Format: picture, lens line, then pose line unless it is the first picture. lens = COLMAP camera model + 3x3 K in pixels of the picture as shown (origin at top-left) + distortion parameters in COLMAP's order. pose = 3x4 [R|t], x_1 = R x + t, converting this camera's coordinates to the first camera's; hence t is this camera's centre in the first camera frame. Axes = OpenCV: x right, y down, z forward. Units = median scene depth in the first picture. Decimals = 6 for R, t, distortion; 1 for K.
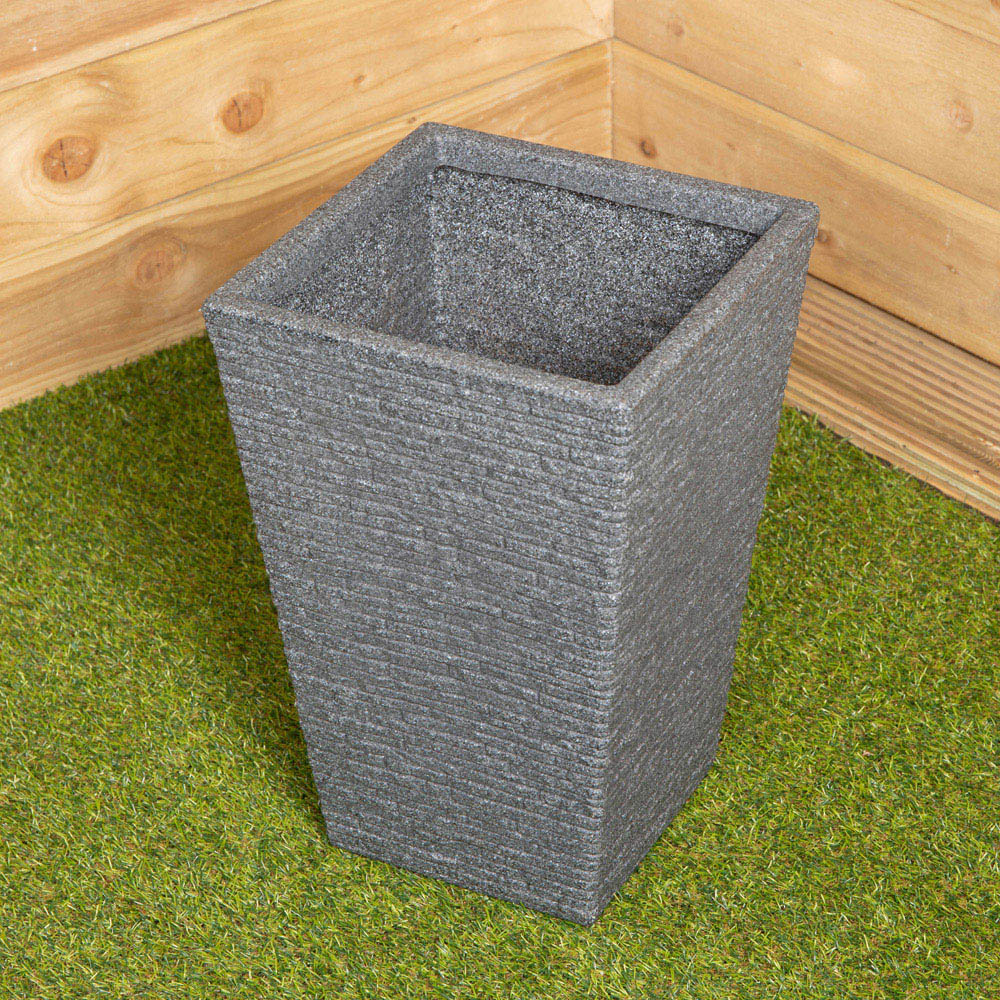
lens RADIAL K [[3058.3, 0, 500.0], [0, 3058.3, 500.0], [0, 0, 1]] dist [0.013567, -0.030834]
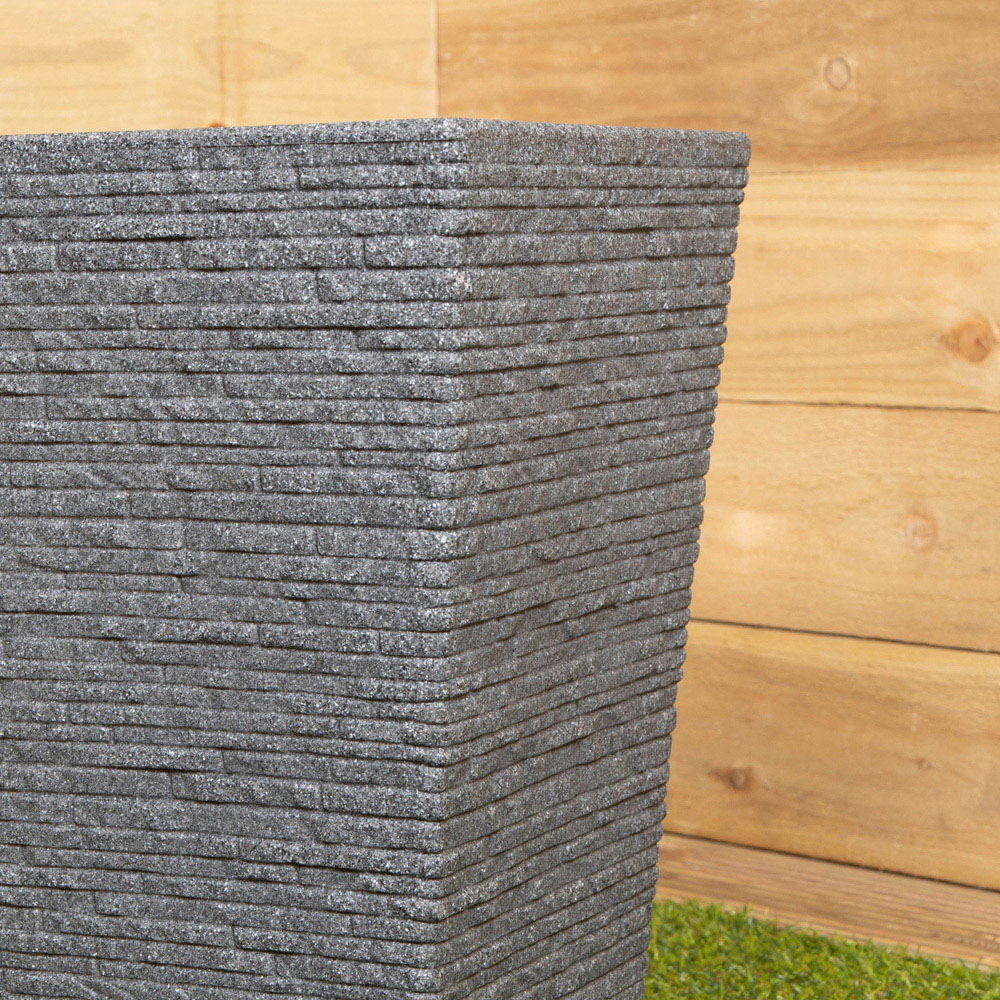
lens RADIAL K [[3194.0, 0, 309.3], [0, 3194.0, 500.2], [0, 0, 1]] dist [0.056515, -0.952042]
pose [[0.999928, -0.005116, -0.010837, 0.017525], [-0.000075, 0.901612, -0.432546, 0.281572], [0.011983, 0.432516, 0.901547, 0.429698]]
